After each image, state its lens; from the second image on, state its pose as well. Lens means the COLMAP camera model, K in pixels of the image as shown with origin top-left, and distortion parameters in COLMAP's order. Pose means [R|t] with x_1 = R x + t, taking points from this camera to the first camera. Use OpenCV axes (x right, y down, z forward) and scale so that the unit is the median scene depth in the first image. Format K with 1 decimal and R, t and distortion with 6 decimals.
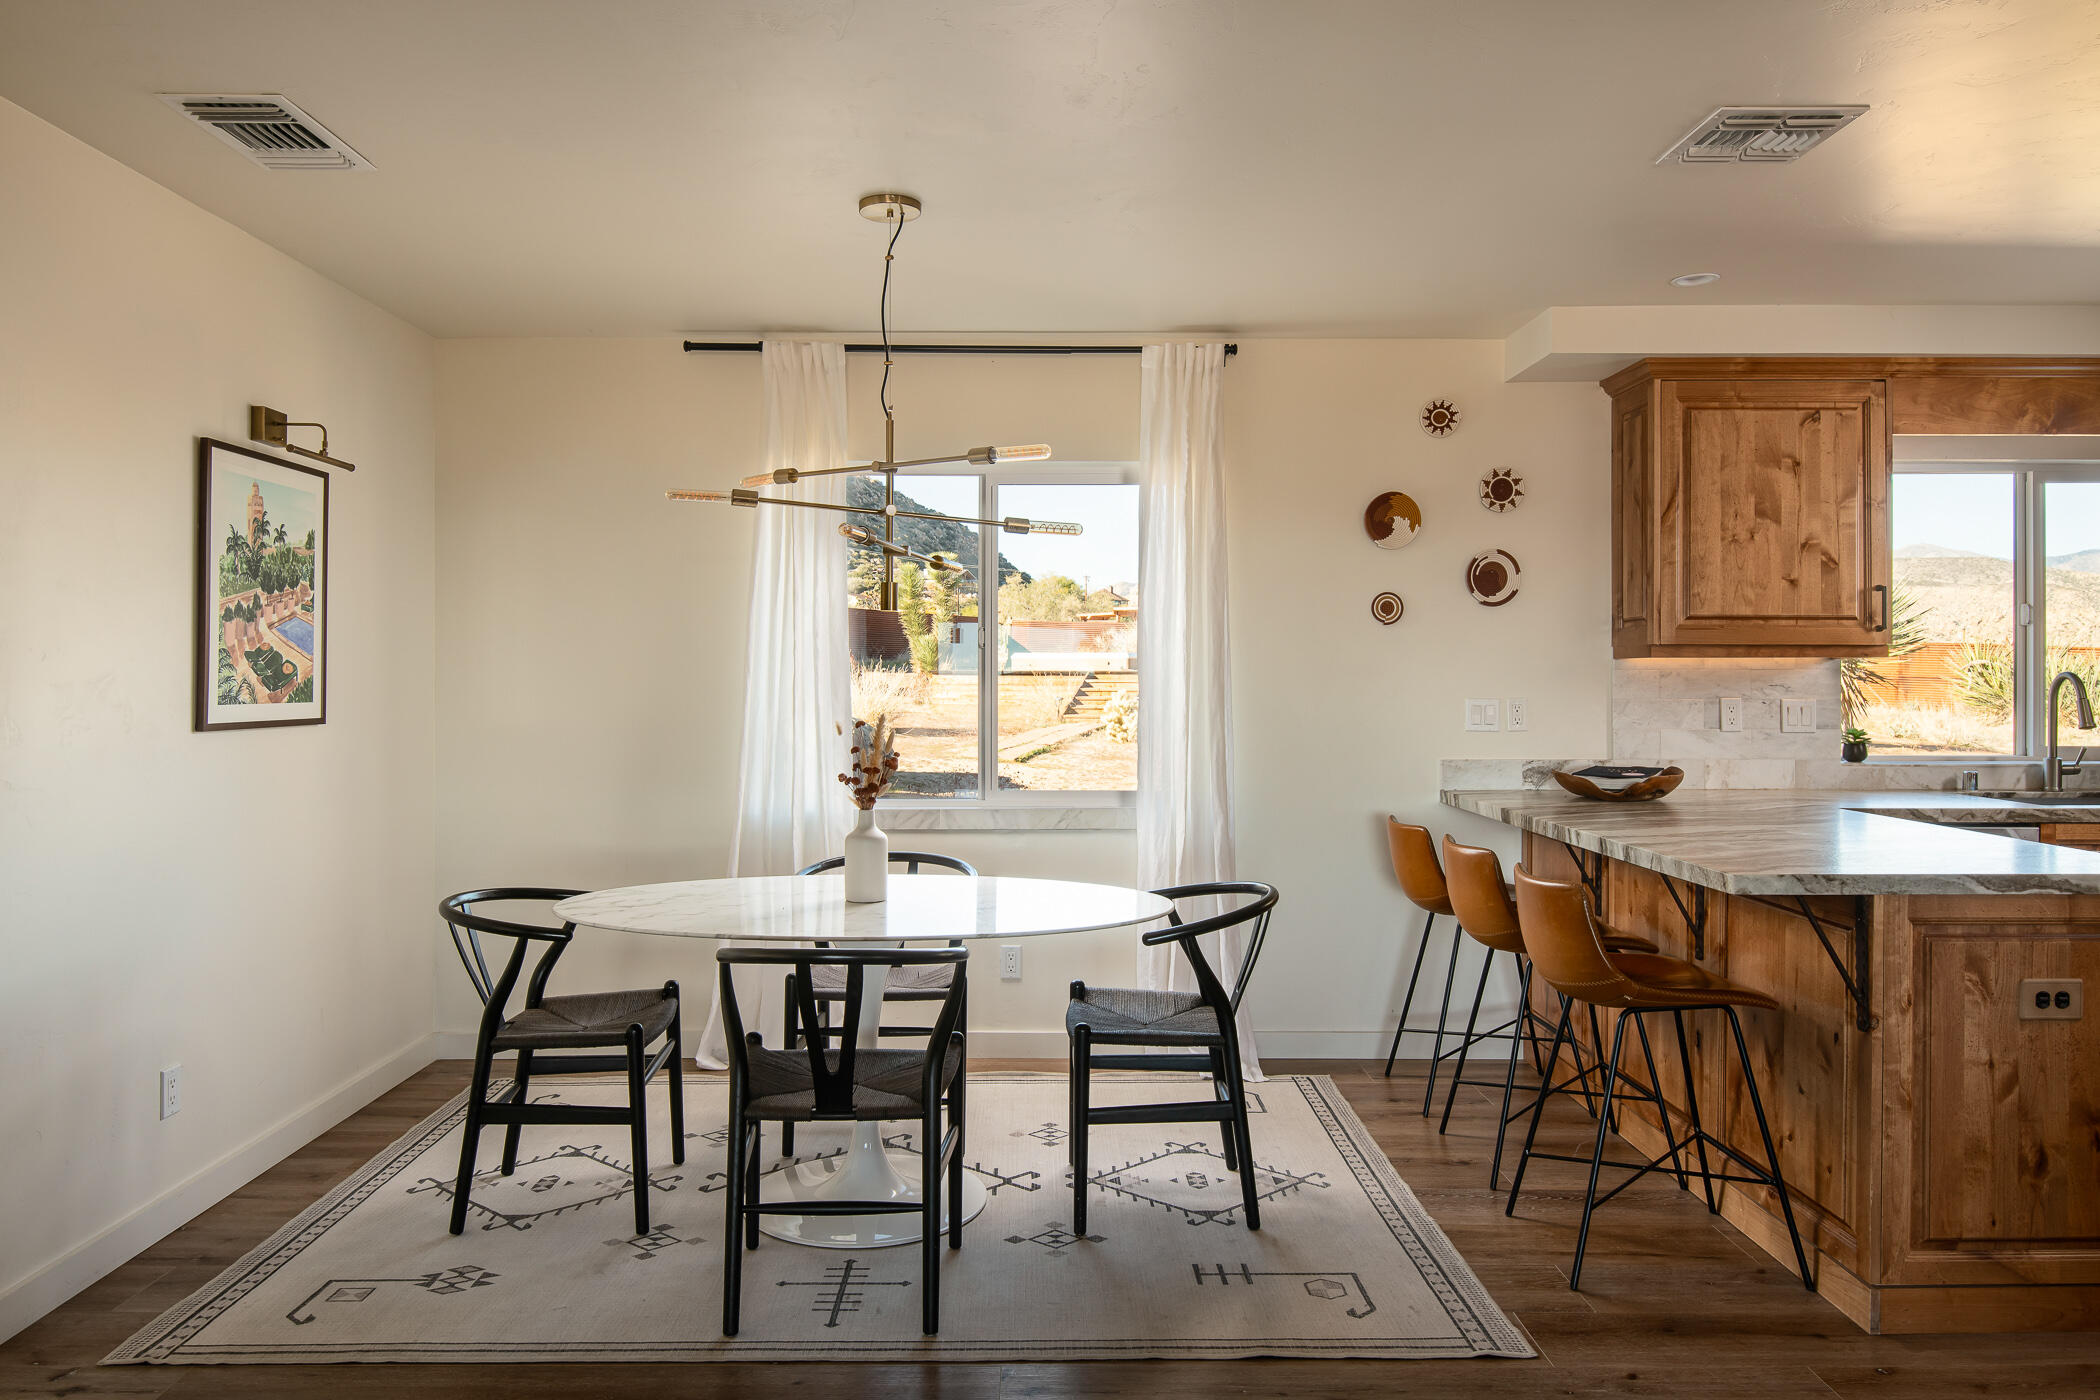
lens RADIAL K [[1453.2, 0, 1050.0], [0, 1453.2, 700.0], [0, 0, 1]] dist [0.010855, -0.053121]
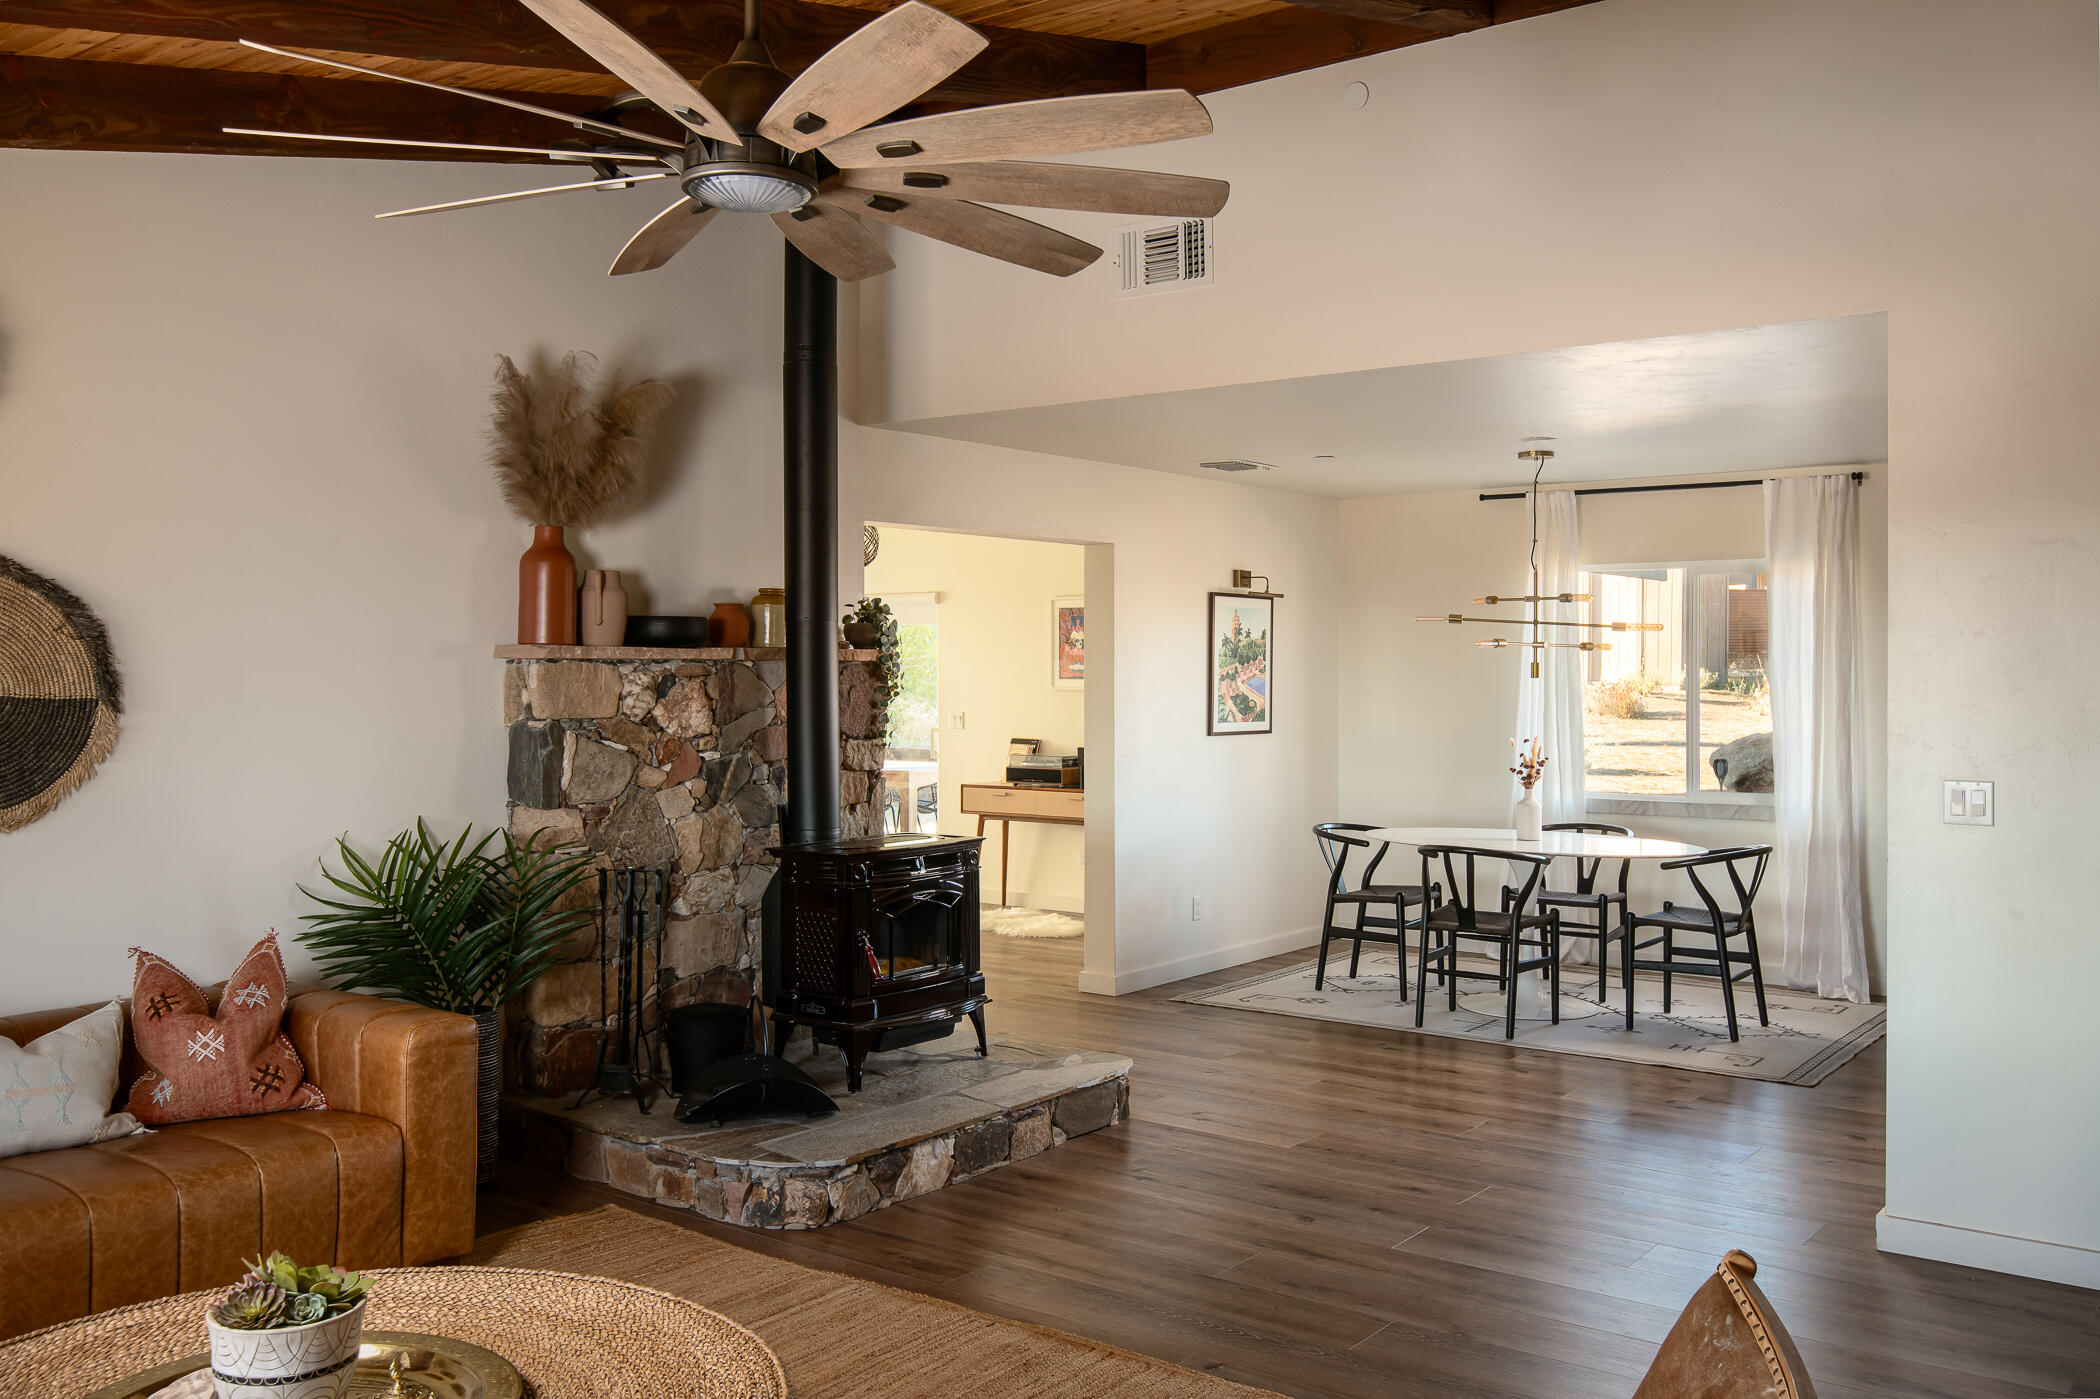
lens RADIAL K [[1686.3, 0, 974.3], [0, 1686.3, 669.9], [0, 0, 1]] dist [0.009377, 0.008896]
pose [[0.773615, -0.002069, -0.633652, 0.616039], [-0.008299, 0.999876, -0.013397, -0.034911], [0.633601, 0.015623, 0.773502, -0.974331]]
